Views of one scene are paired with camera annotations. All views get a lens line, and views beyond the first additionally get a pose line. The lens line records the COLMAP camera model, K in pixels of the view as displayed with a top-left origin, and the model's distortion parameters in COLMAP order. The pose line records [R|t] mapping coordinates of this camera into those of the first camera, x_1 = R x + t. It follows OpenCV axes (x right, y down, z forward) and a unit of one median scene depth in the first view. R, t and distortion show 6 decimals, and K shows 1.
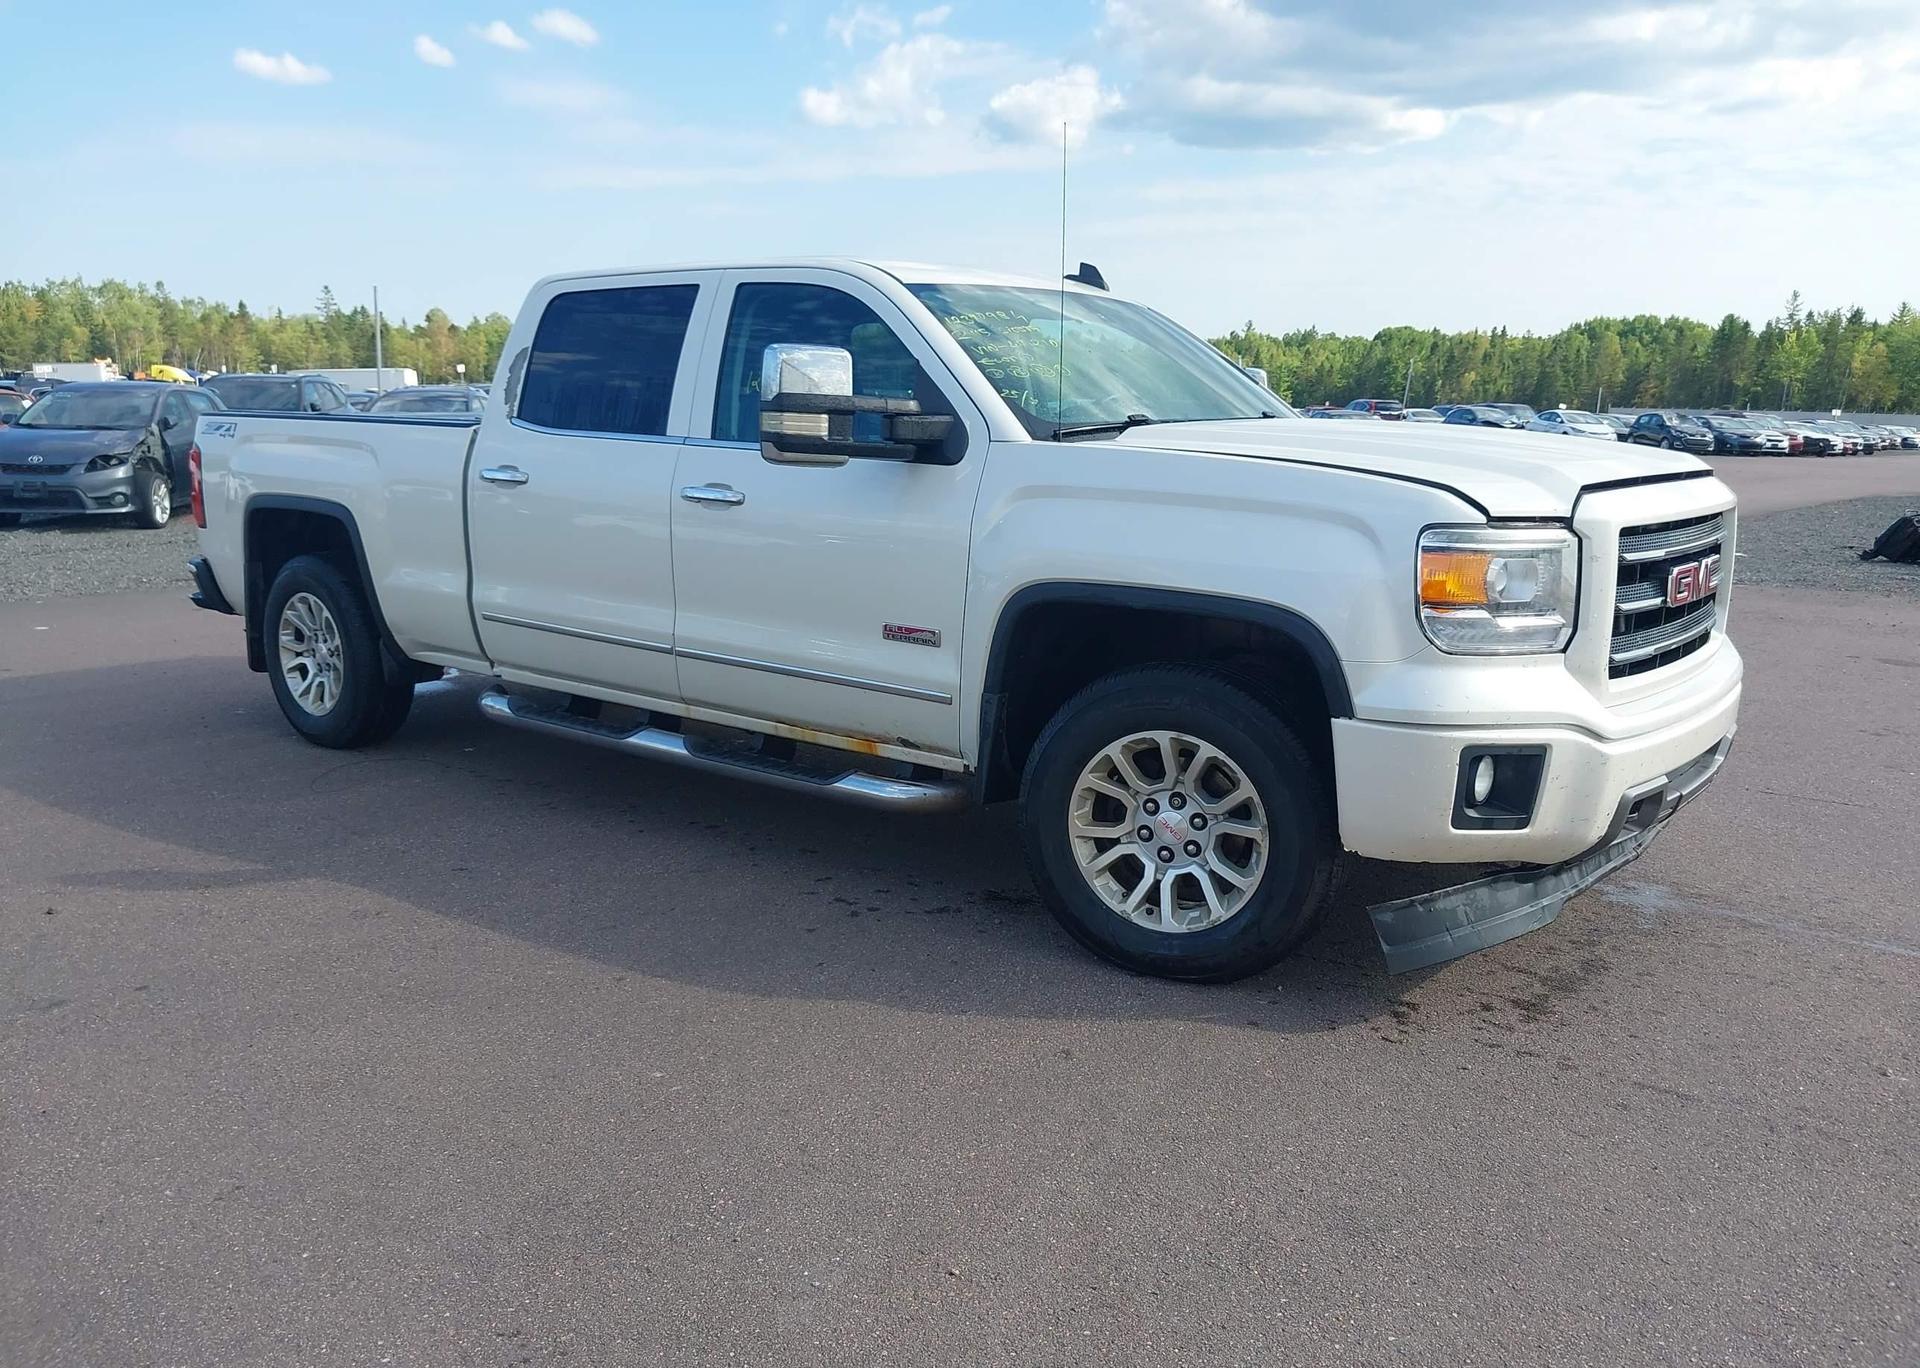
lens RADIAL K [[1511.1, 0, 960.0], [0, 1511.1, 684.0], [0, 0, 1]] dist [0.020551, -0.004080]
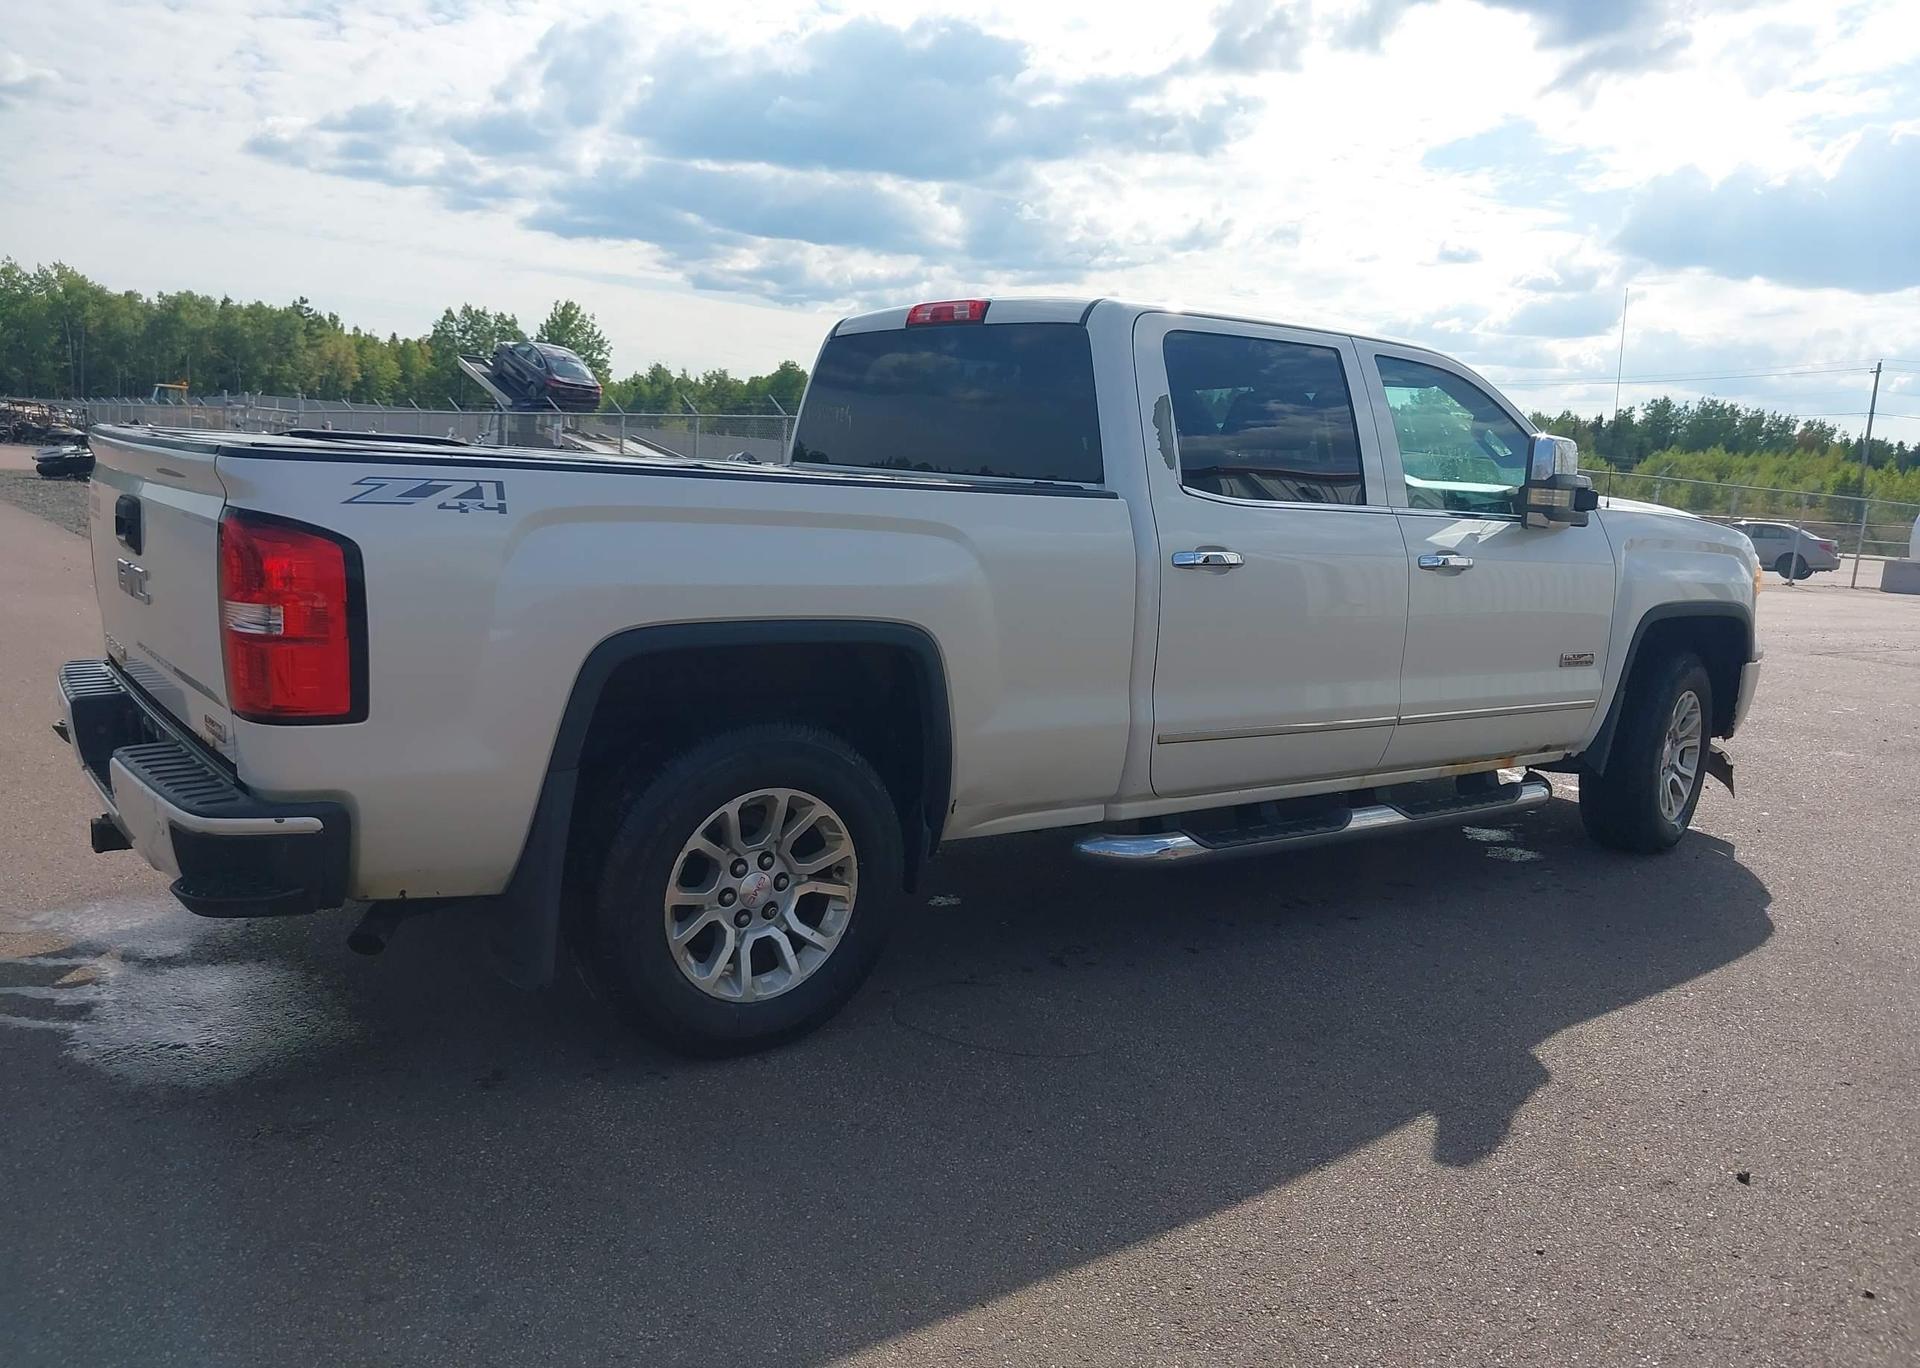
lens RADIAL K [[1526.5, 0, 963.7], [0, 1526.5, 679.3], [0, 0, 1]] dist [0.001671, -0.000513]
pose [[0.241797, -0.142876, 0.959750, -0.926814], [0.125601, 0.985387, 0.115049, -0.152284], [-0.962164, 0.092727, 0.256209, 0.766968]]
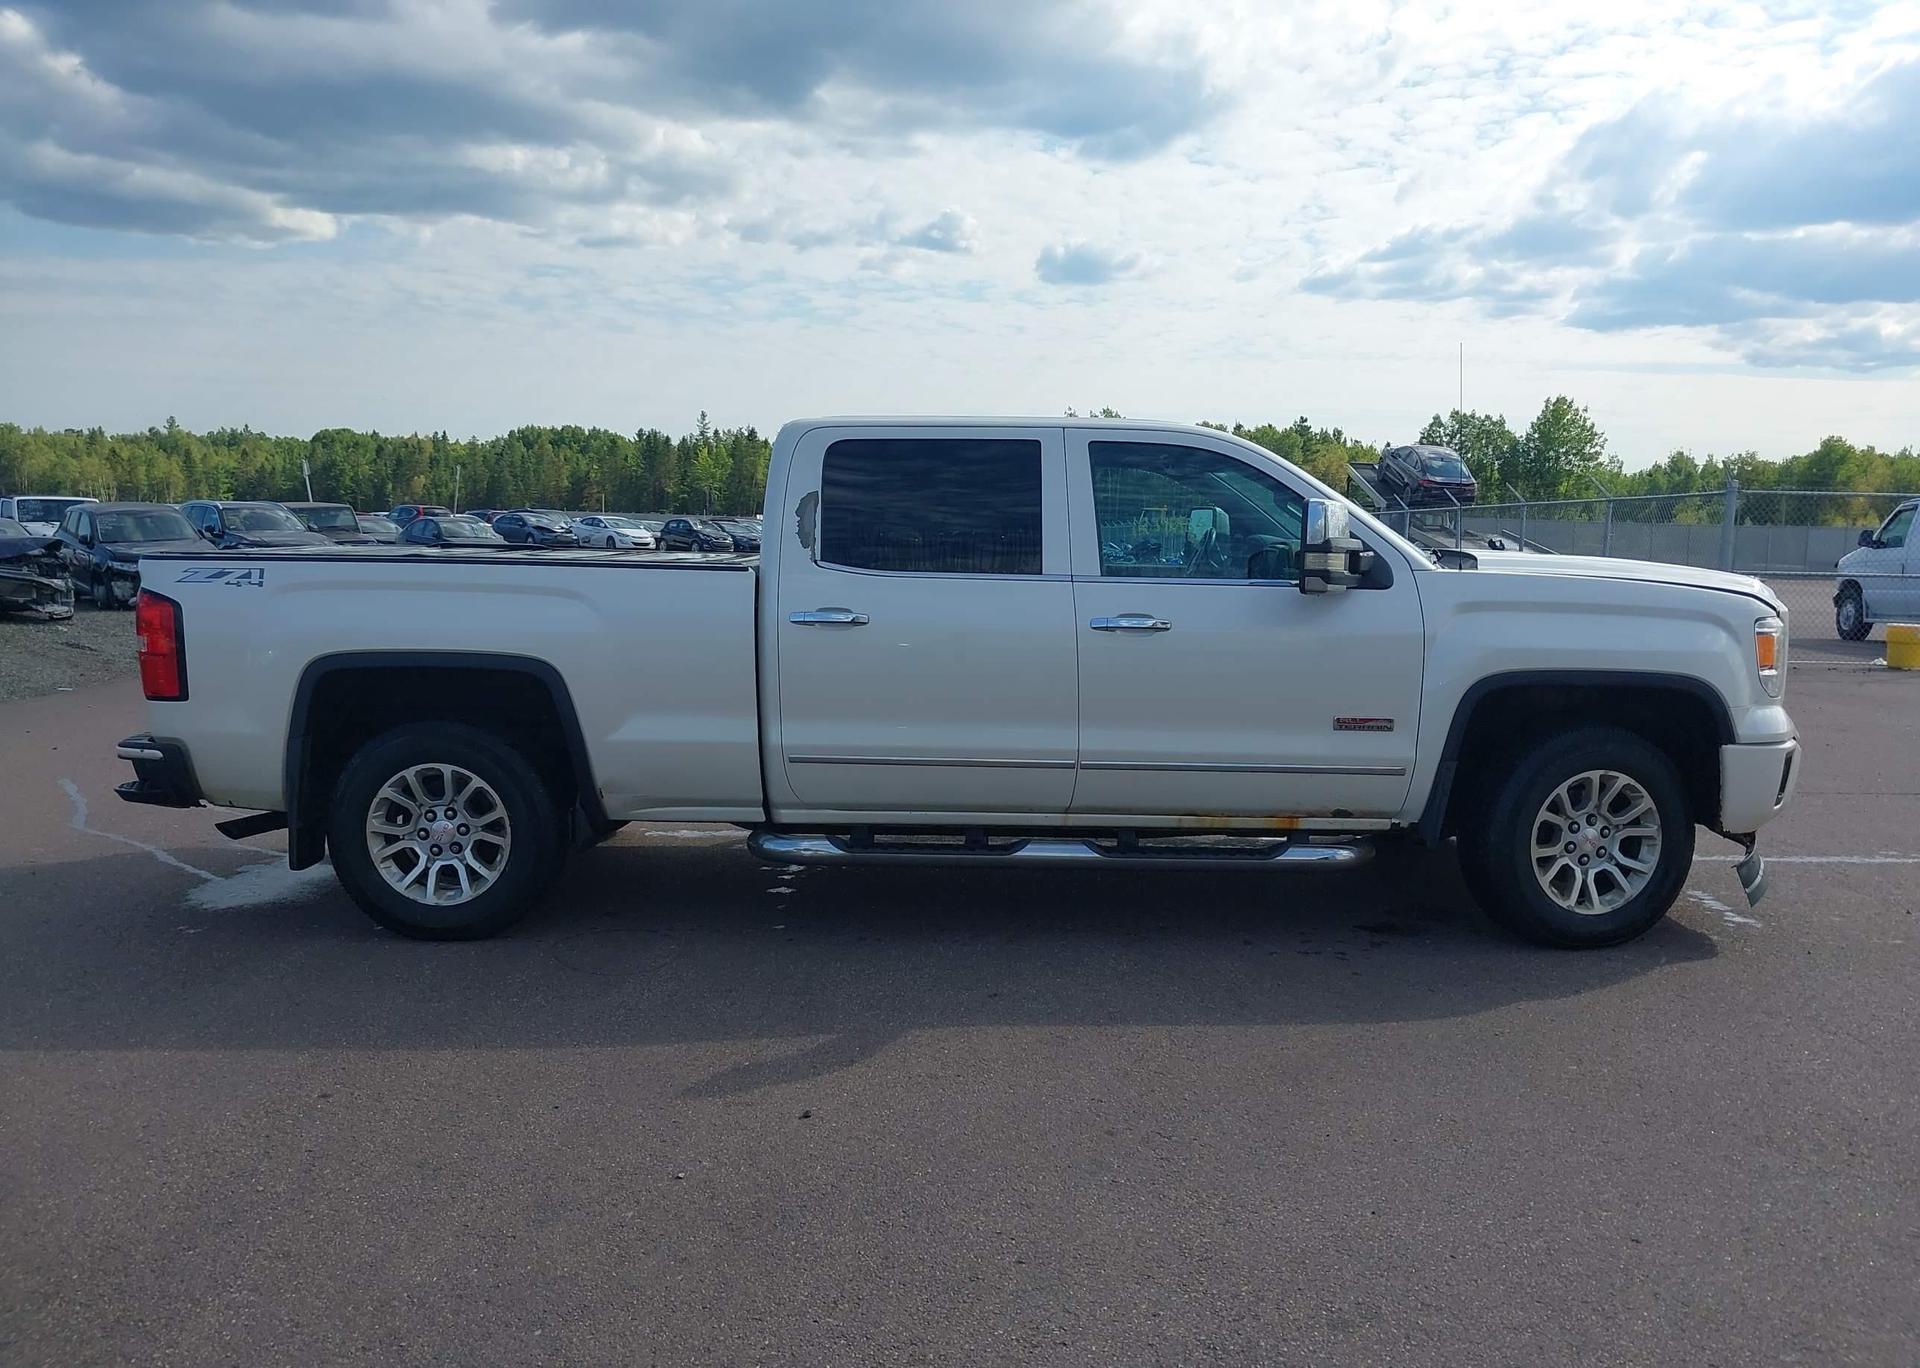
lens RADIAL K [[1534.6, 0, 967.6], [0, 1534.6, 607.8], [0, 0, 1]] dist [0.016860, -0.001557]
pose [[0.782055, -0.041047, 0.621856, -0.715506], [0.113395, 0.990544, -0.077225, -0.044437], [-0.612806, 0.130909, 0.779314, 0.119925]]
